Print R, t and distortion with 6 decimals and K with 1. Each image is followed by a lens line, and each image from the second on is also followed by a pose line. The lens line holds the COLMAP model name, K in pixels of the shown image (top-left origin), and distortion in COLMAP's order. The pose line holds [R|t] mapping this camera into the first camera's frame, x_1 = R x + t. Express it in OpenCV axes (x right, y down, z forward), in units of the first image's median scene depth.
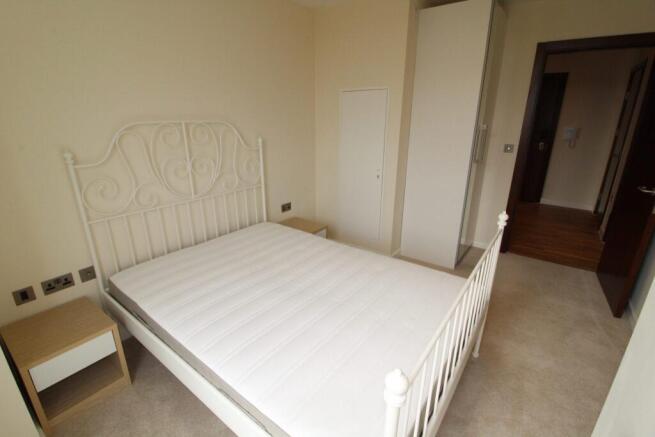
lens RADIAL K [[307.1, 0, 327.5], [0, 307.1, 218.5], [0, 0, 1]] dist [0.002029, 0.000097]
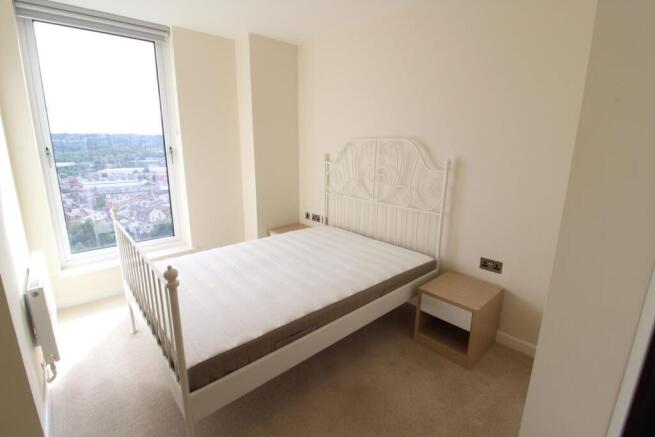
lens RADIAL K [[307.1, 0, 327.5], [0, 307.1, 218.5], [0, 0, 1]] dist [0.002029, 0.000097]
pose [[-0.201426, 0.219235, -0.954654, 0.787412], [-0.326556, 0.903840, 0.276467, -0.278496], [0.923466, 0.367435, -0.110465, 0.983006]]
